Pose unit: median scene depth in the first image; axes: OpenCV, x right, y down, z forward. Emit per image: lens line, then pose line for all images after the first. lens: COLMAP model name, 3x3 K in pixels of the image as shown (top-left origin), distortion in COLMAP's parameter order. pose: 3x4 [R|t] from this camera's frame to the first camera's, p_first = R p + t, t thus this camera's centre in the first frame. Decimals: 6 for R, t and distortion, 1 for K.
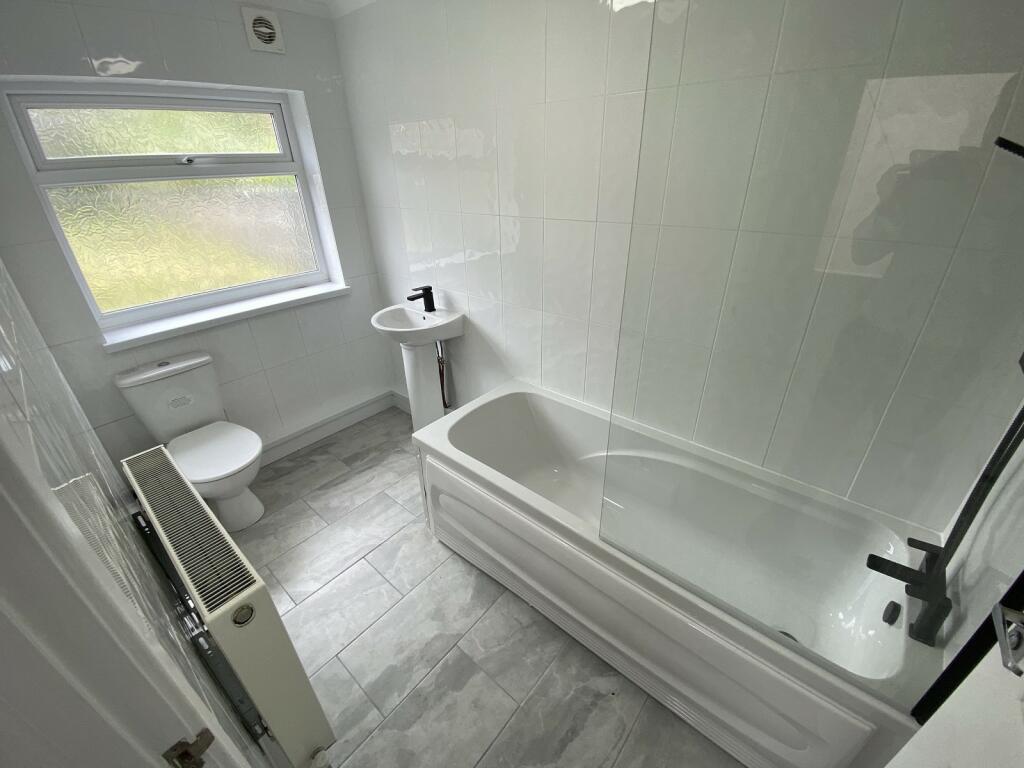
lens RADIAL K [[420.4, 0, 514.4], [0, 420.4, 382.3], [0, 0, 1]] dist [-0.020660, -0.000346]
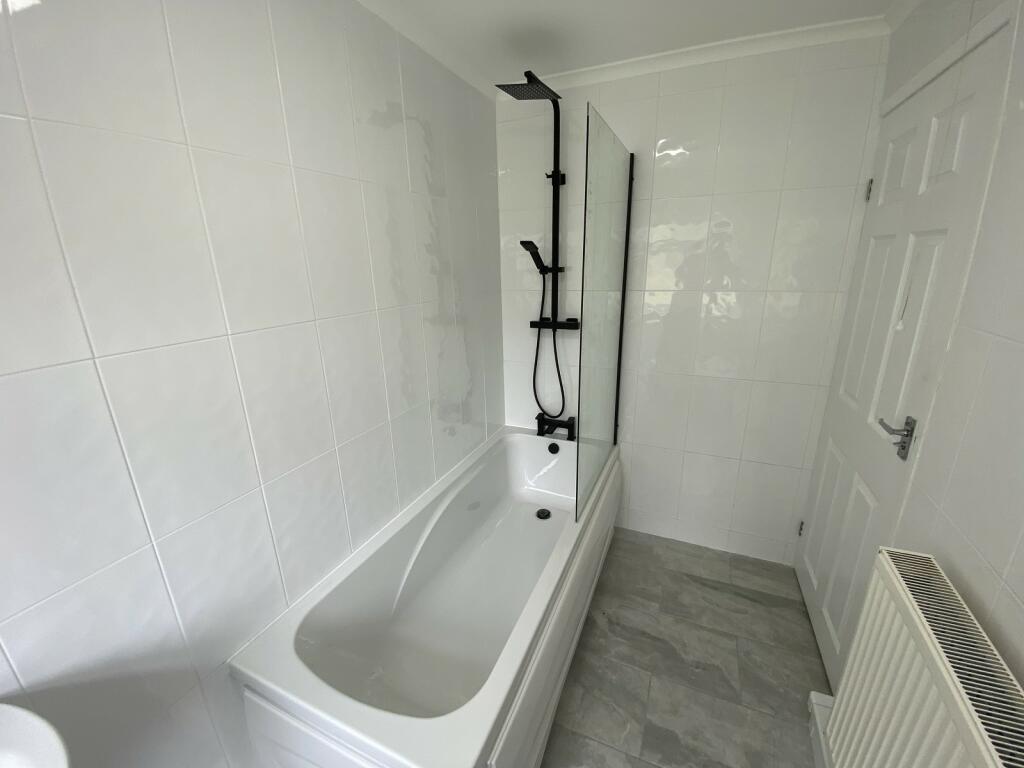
lens RADIAL K [[420.4, 0, 517.0], [0, 420.4, 389.2], [0, 0, 1]] dist [-0.020660, -0.000346]
pose [[-0.301986, -0.260599, 0.917002, -0.683547], [0.458096, 0.803906, 0.379319, -0.436412], [-0.836034, 0.534624, -0.123389, 0.975803]]
